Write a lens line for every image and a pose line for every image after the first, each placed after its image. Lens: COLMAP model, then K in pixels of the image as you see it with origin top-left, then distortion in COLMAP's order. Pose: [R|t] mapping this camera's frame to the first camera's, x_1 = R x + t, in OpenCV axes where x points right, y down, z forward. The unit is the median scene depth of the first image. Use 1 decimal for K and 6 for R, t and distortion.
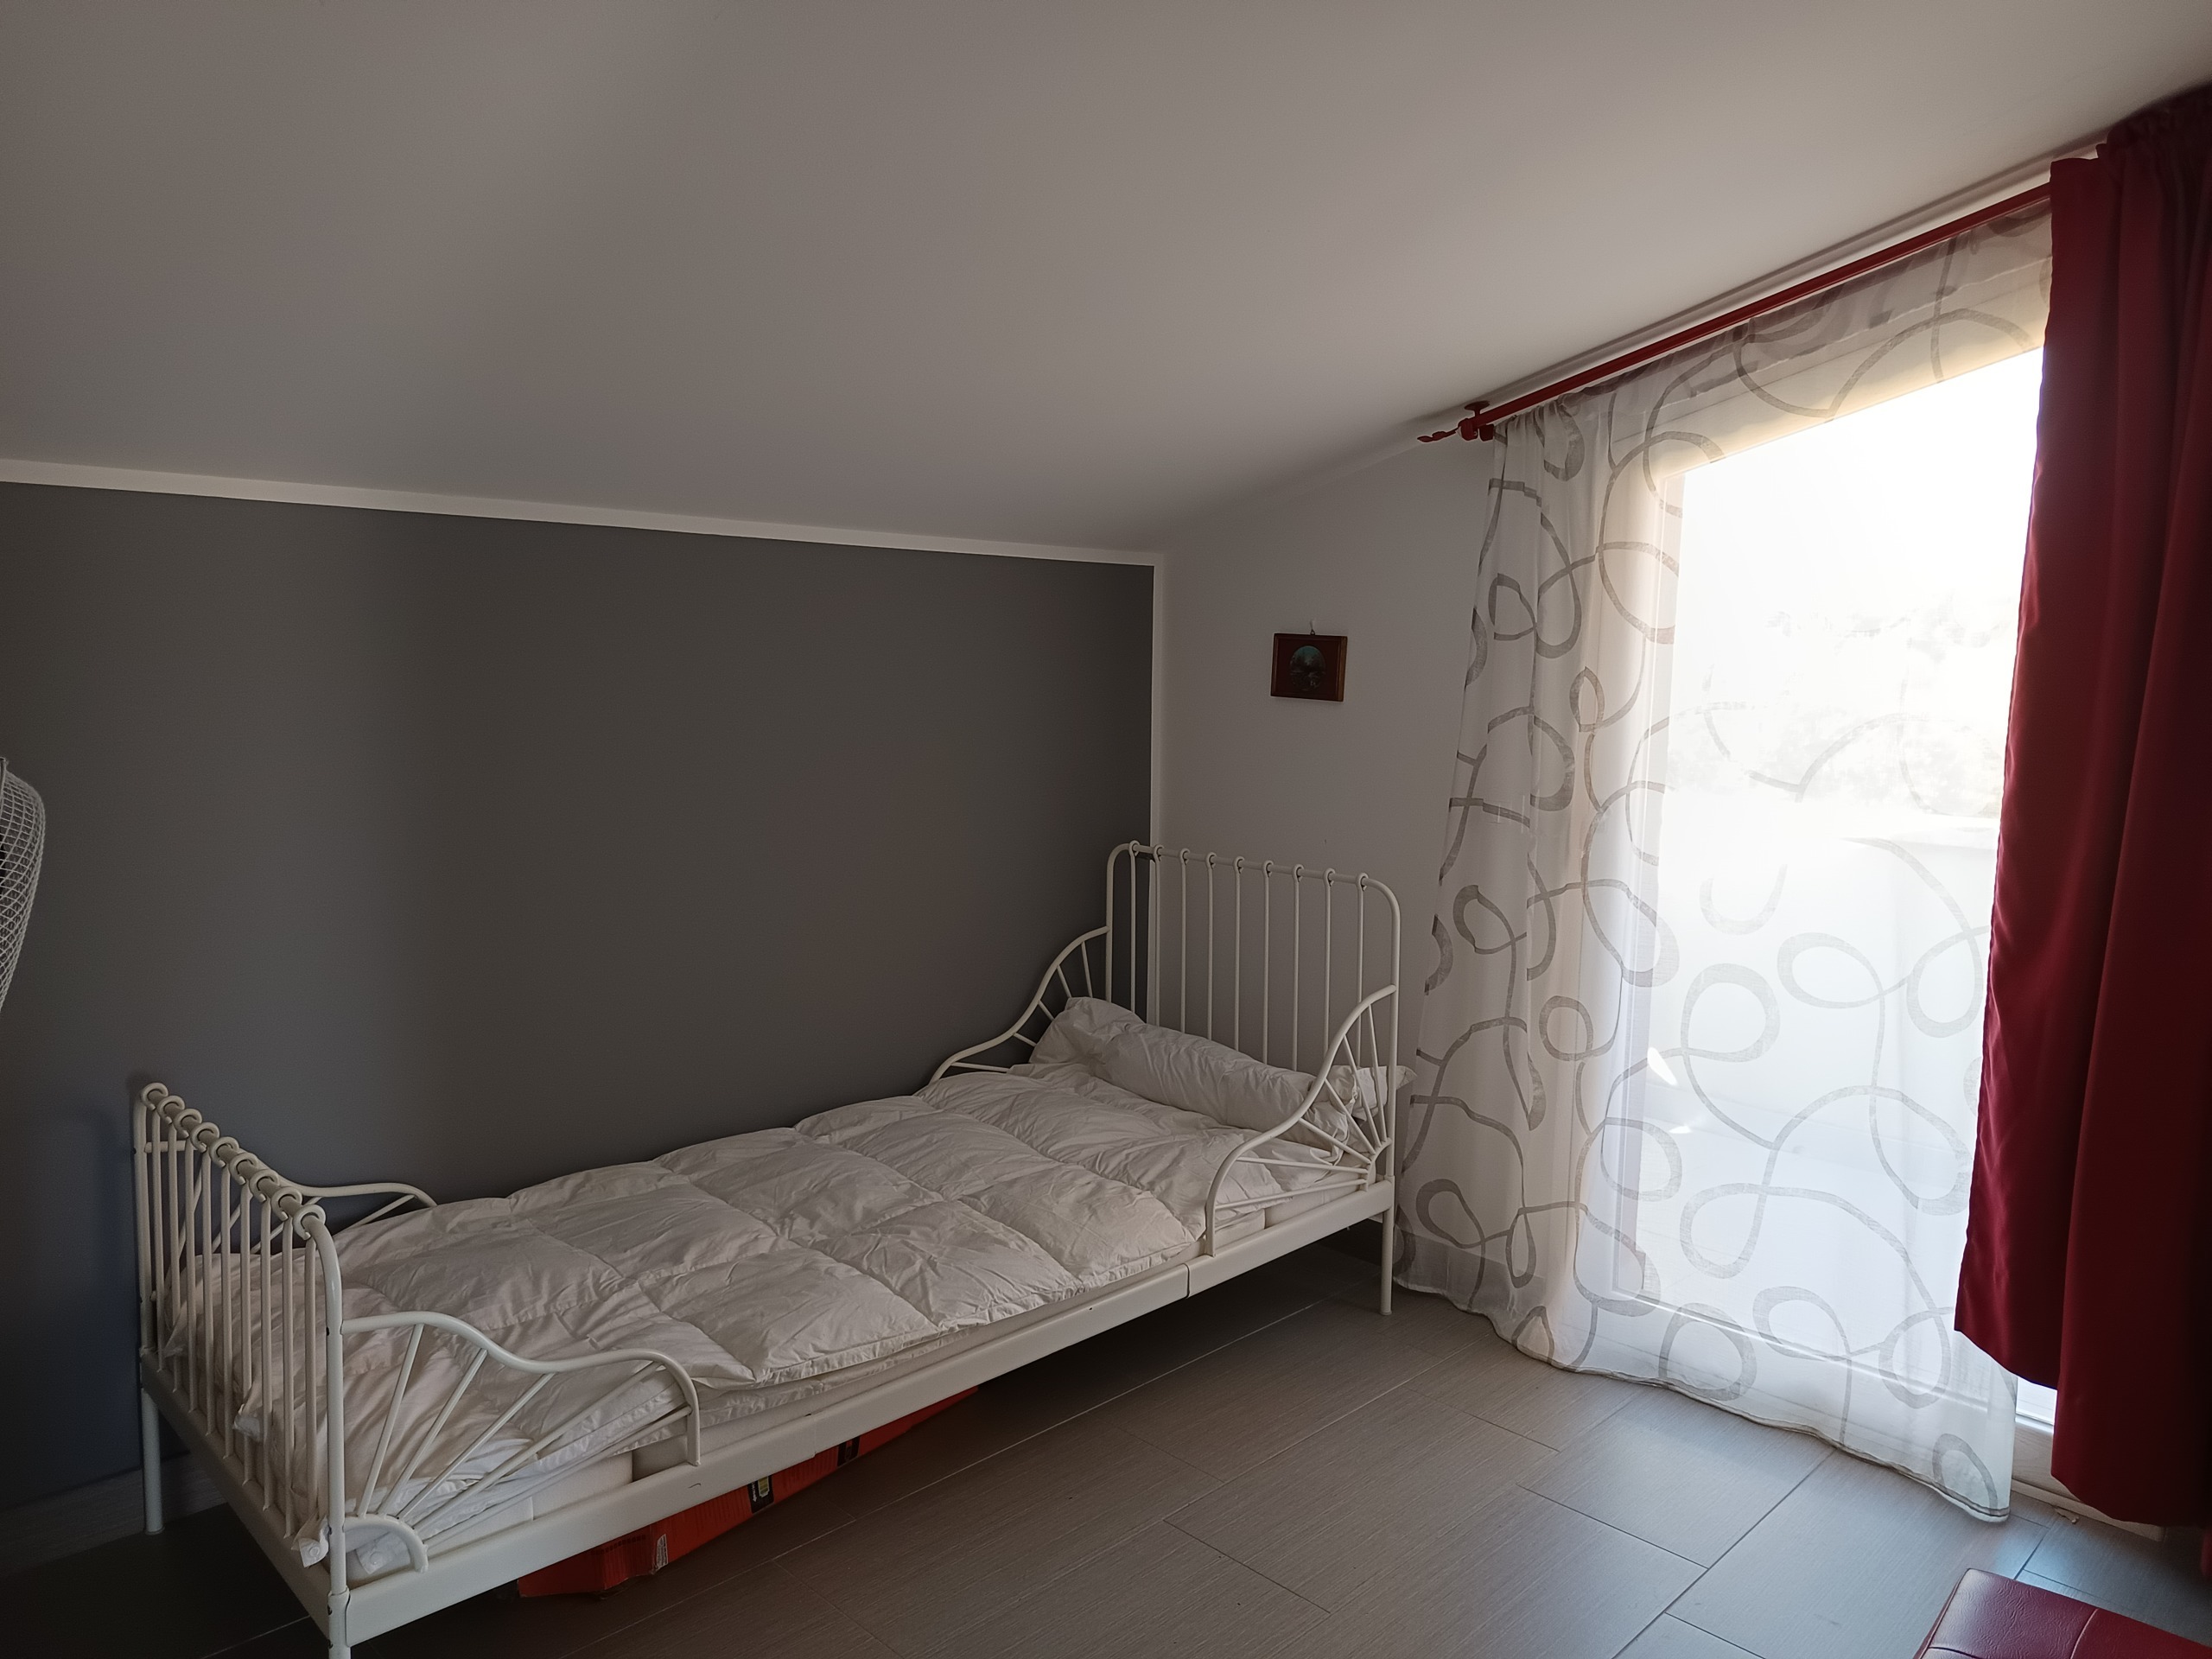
lens RADIAL K [[1520.0, 0, 1098.3], [0, 1520.0, 870.3], [0, 0, 1]] dist [0.000499, -0.033129]
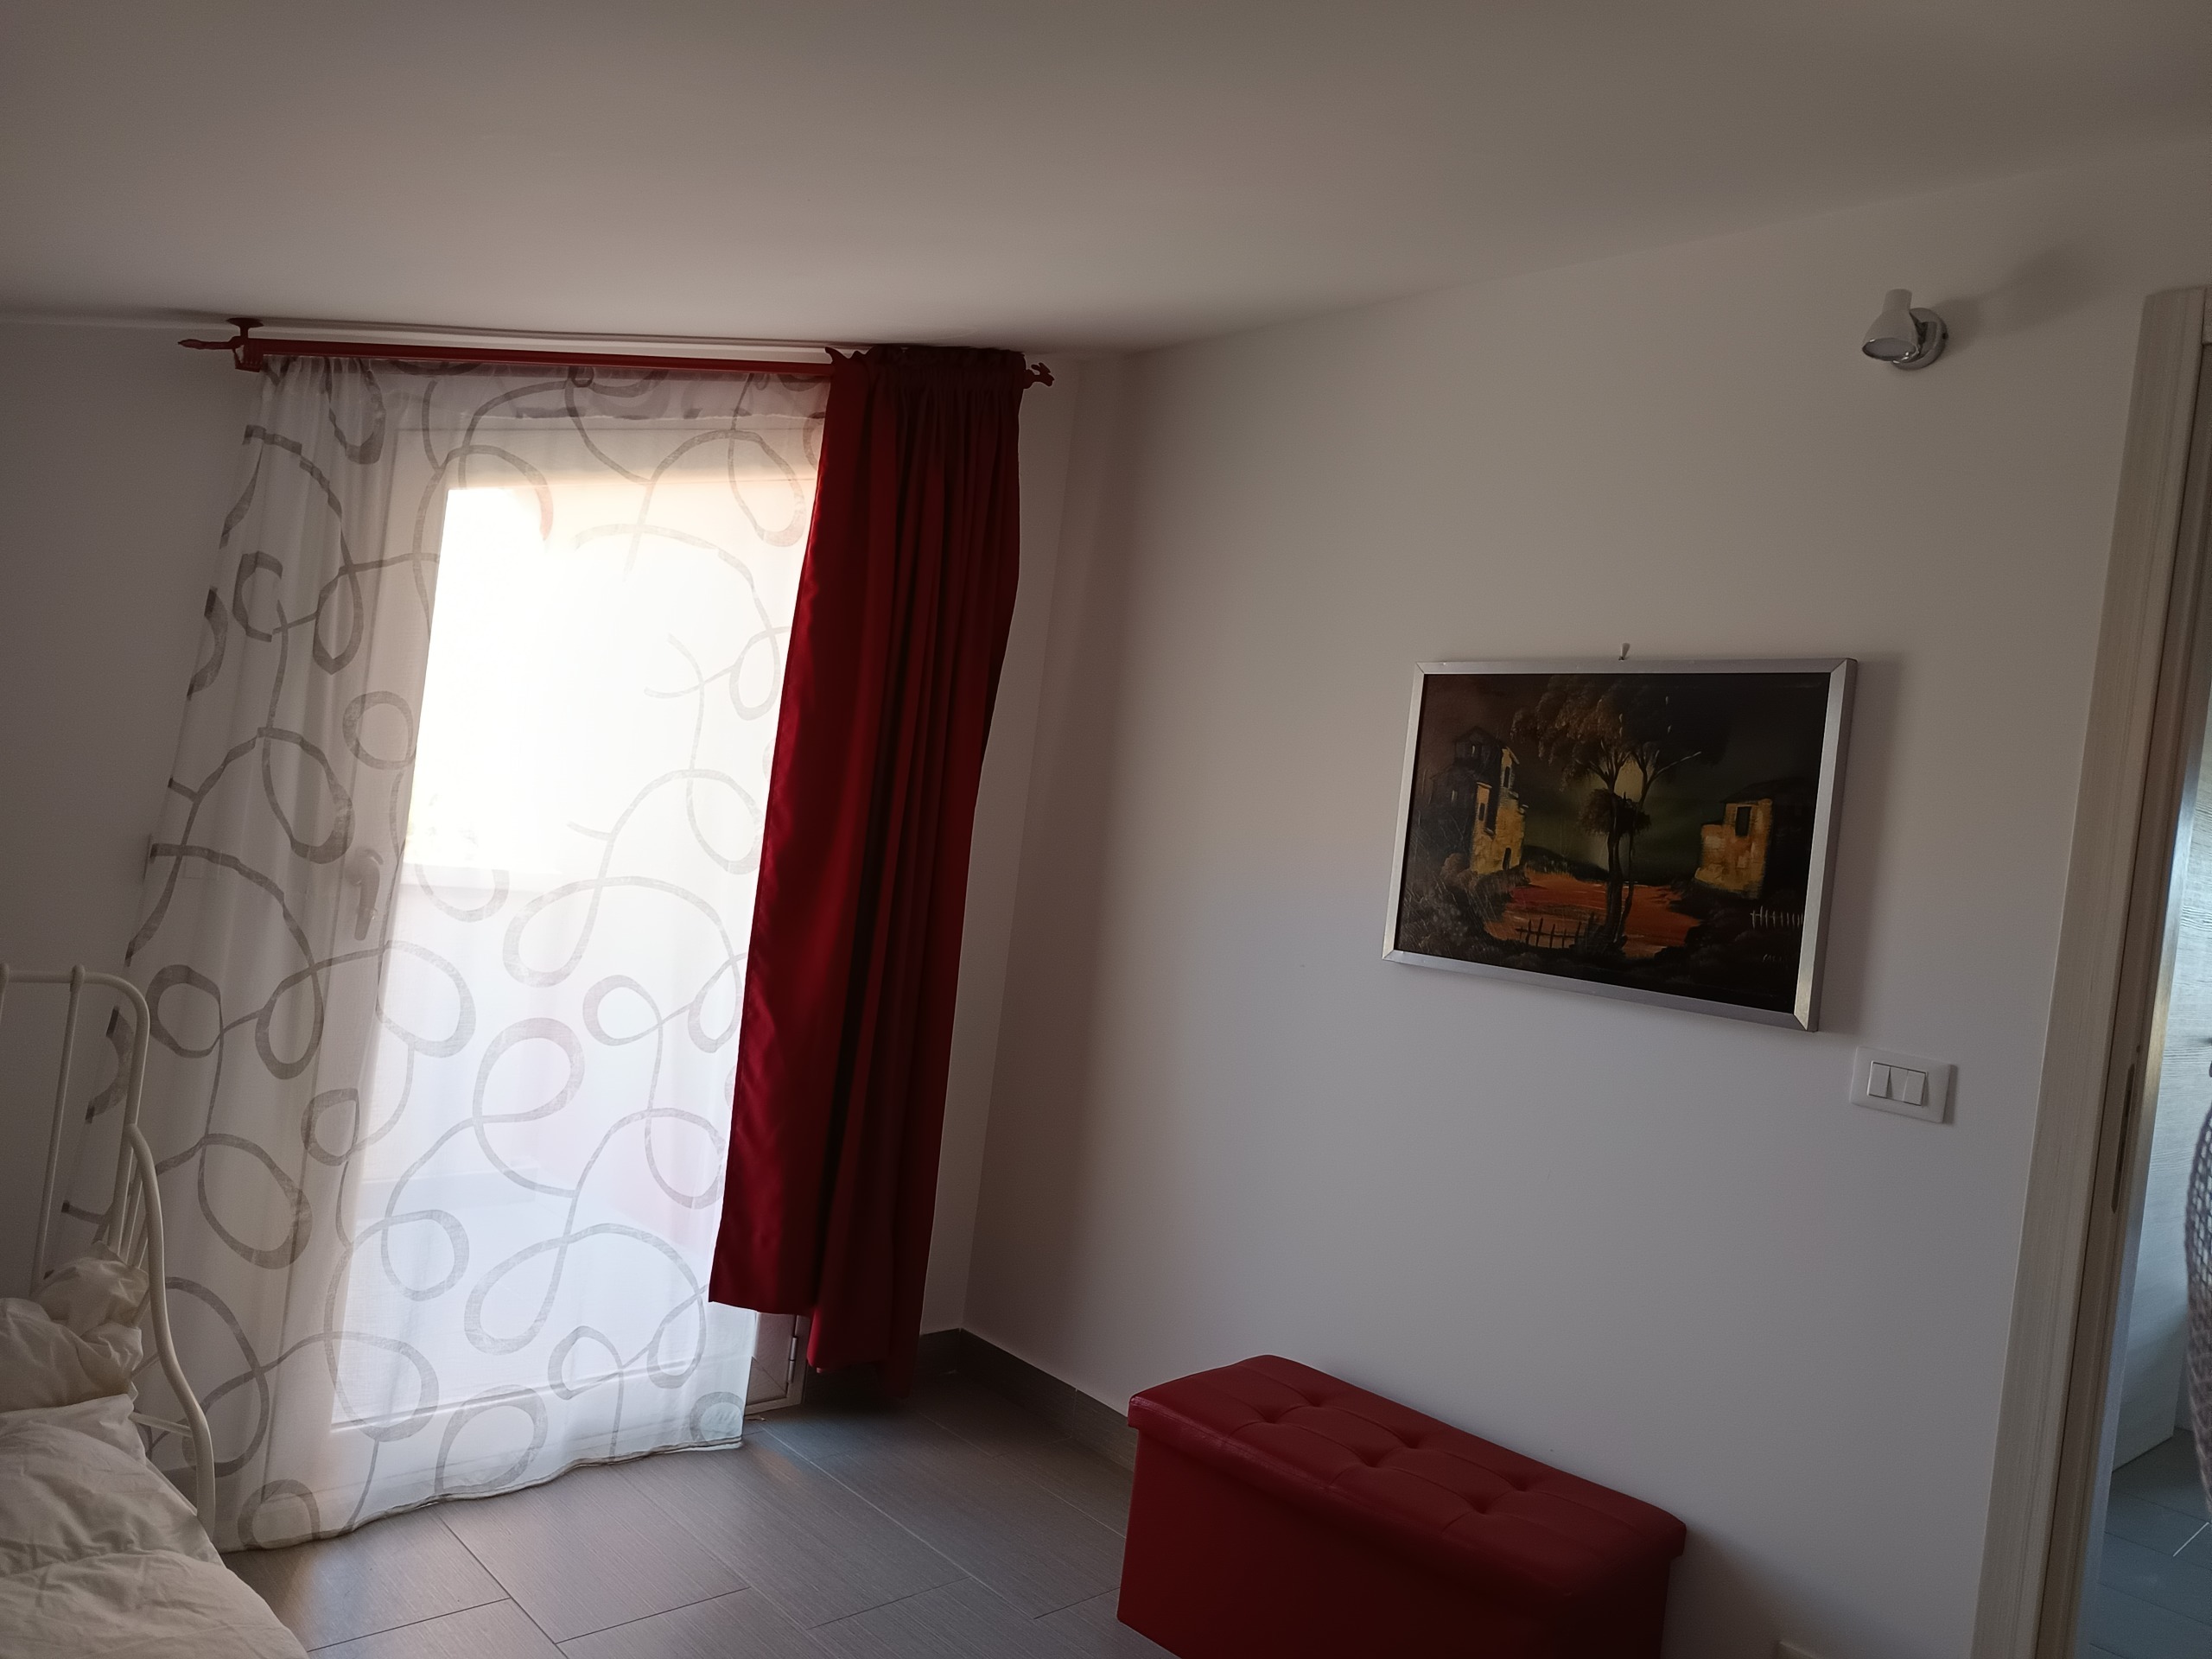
lens RADIAL K [[1562.9, 0, 1106.0], [0, 1562.9, 829.5], [0, 0, 1]] dist [0.090540, -0.213767]
pose [[-0.015478, -0.025065, 0.999566, -0.601565], [0.011704, 0.999613, 0.025248, -0.080813], [-0.999812, 0.012089, -0.015179, 0.670179]]
